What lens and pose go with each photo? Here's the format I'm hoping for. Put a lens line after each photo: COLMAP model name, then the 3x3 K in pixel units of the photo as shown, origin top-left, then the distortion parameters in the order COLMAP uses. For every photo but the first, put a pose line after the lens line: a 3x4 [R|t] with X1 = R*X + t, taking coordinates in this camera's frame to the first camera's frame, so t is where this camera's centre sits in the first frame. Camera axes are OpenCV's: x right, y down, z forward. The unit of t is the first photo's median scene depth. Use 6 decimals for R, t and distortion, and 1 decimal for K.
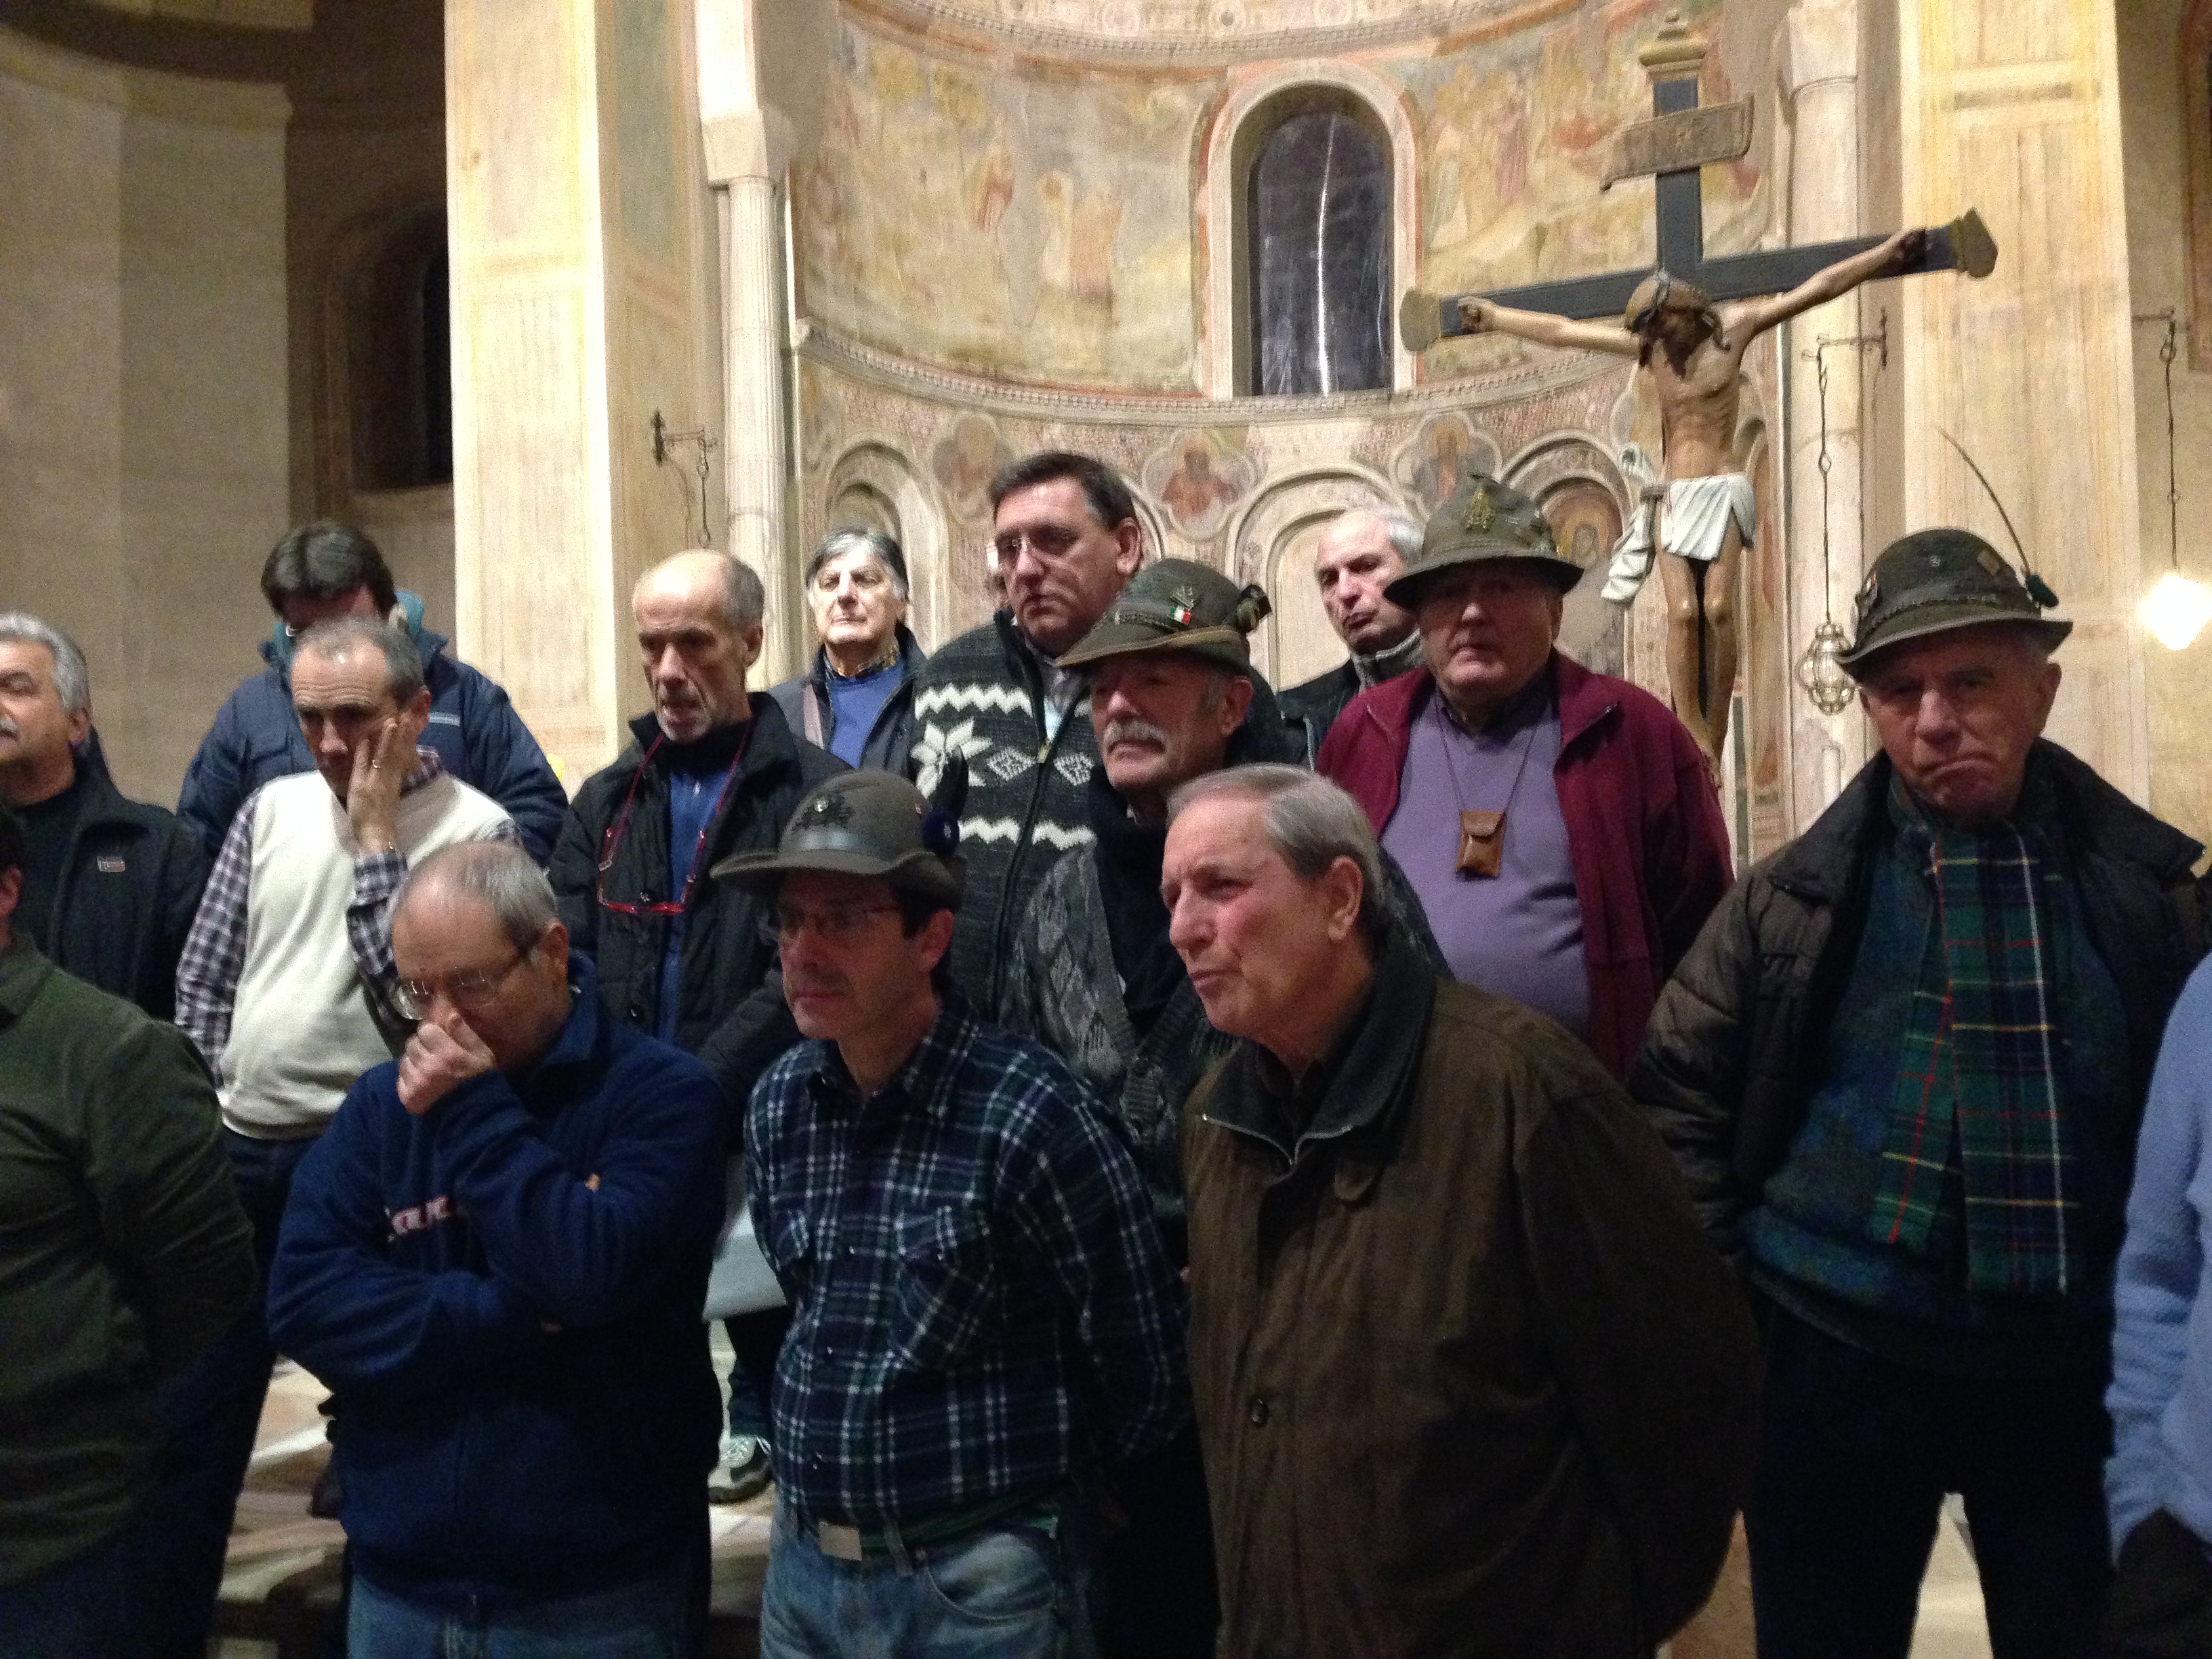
lens RADIAL K [[2128.9, 0, 1109.3], [0, 2128.9, 847.5], [0, 0, 1]] dist [-0.004345, 0.000000]
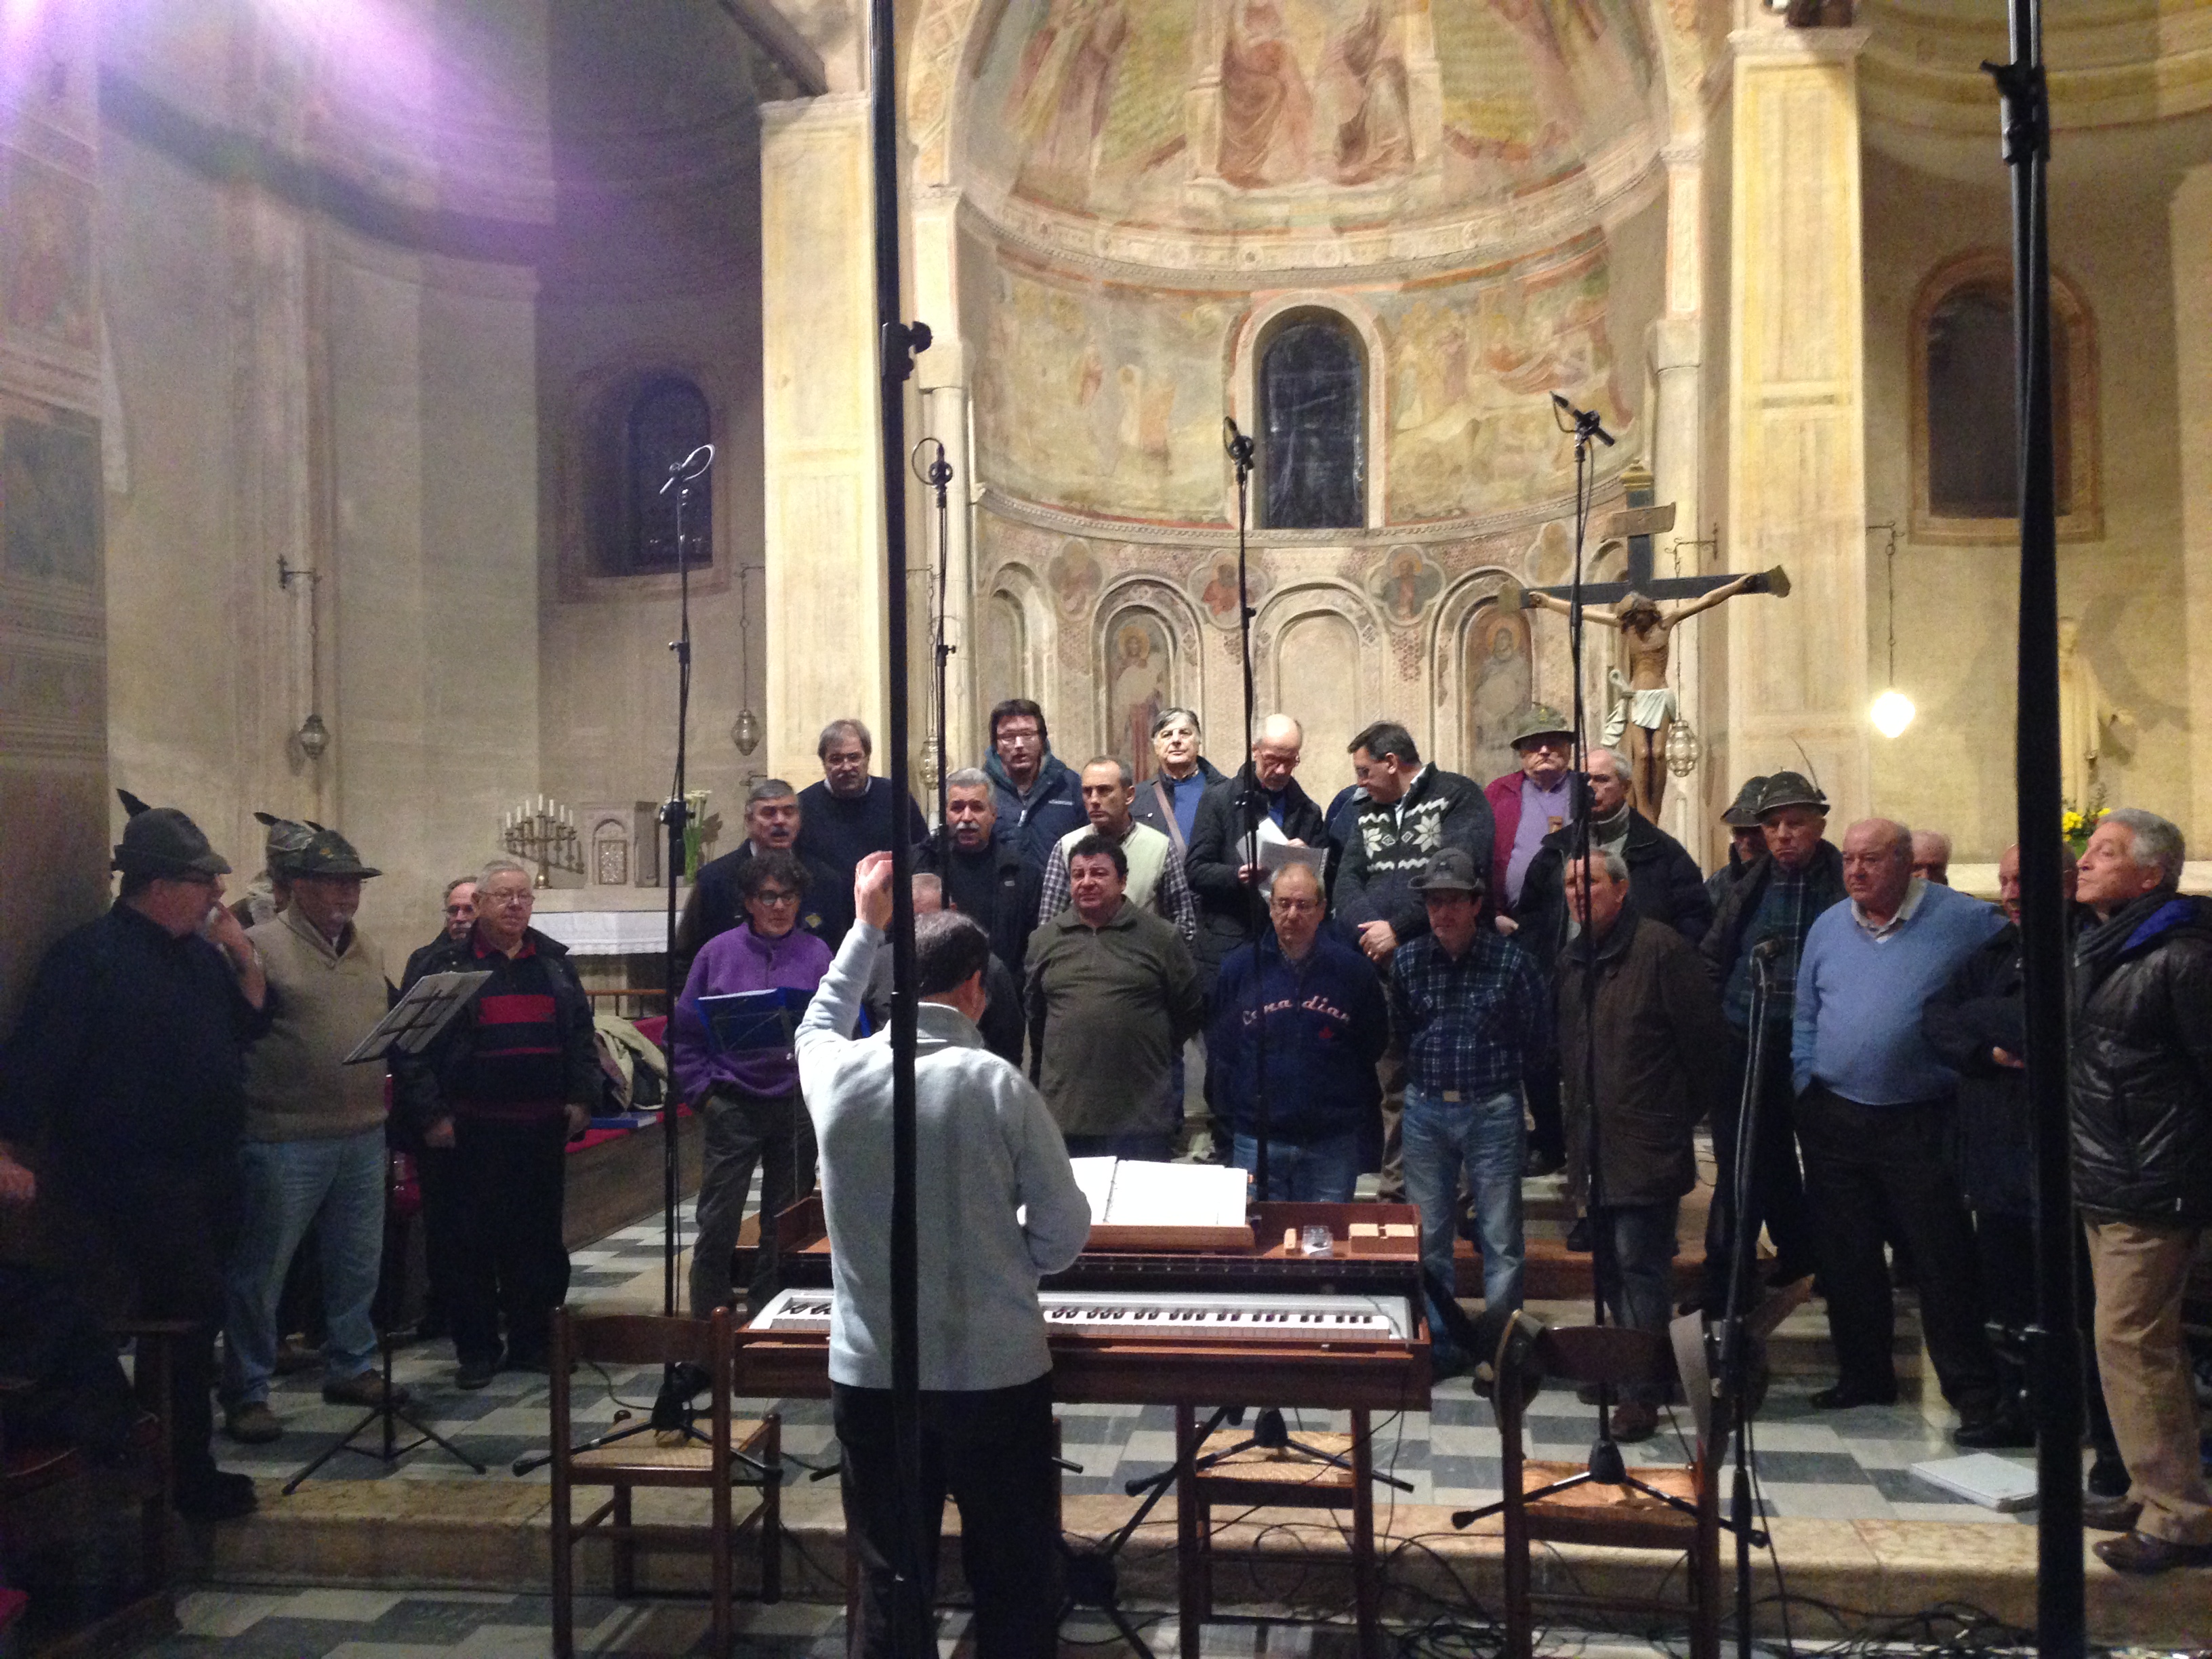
lens RADIAL K [[2128.9, 0, 1102.9], [0, 2128.9, 819.3], [0, 0, 1]] dist [-0.004345, 0.000000]
pose [[0.995592, 0.010412, 0.093214, -0.175389], [-0.010019, 0.999939, -0.004674, -0.013412], [-0.093257, 0.003719, 0.995635, -0.397431]]
